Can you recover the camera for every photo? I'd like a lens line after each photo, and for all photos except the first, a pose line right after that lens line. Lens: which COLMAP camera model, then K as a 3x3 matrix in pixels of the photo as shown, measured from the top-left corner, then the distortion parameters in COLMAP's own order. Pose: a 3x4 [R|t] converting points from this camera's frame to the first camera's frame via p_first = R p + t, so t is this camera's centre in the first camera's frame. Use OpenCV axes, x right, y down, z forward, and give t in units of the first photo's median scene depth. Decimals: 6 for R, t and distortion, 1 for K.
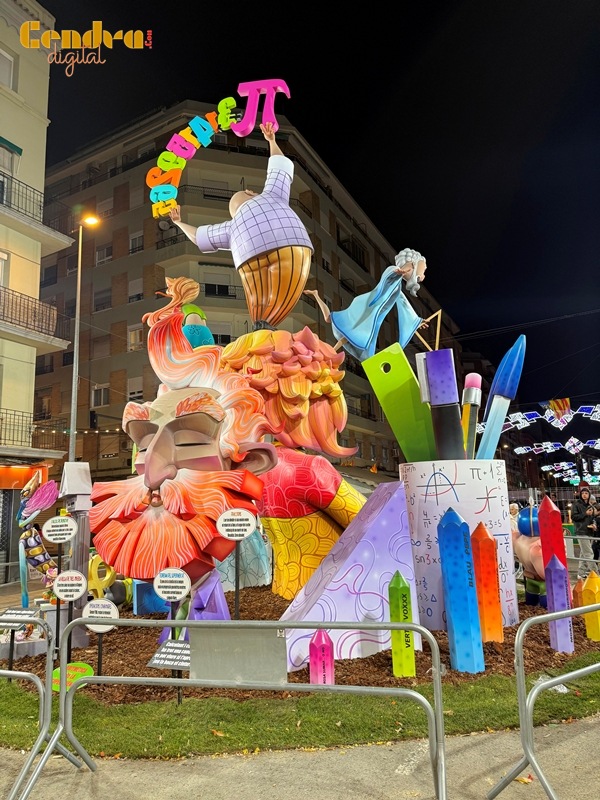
lens RADIAL K [[568.6, 0, 298.5], [0, 568.6, 395.8], [0, 0, 1]] dist [0.122431, -0.197764]
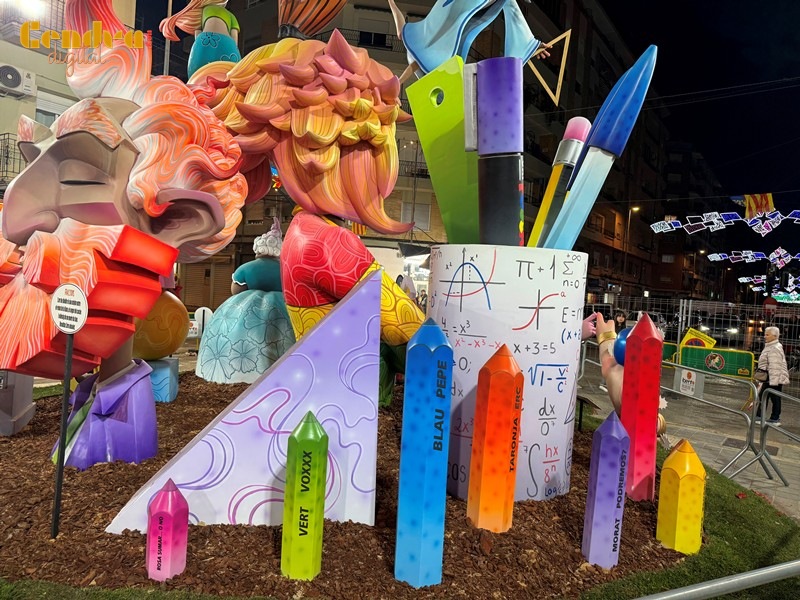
lens RADIAL K [[568.6, 0, 400.0], [0, 568.6, 300.0], [0, 0, 1]] dist [0.122431, -0.197764]
pose [[0.984936, 0.105127, -0.137295, 0.212612], [-0.074485, 0.974469, 0.211806, 0.037232], [0.156056, -0.198389, 0.967620, 0.296408]]
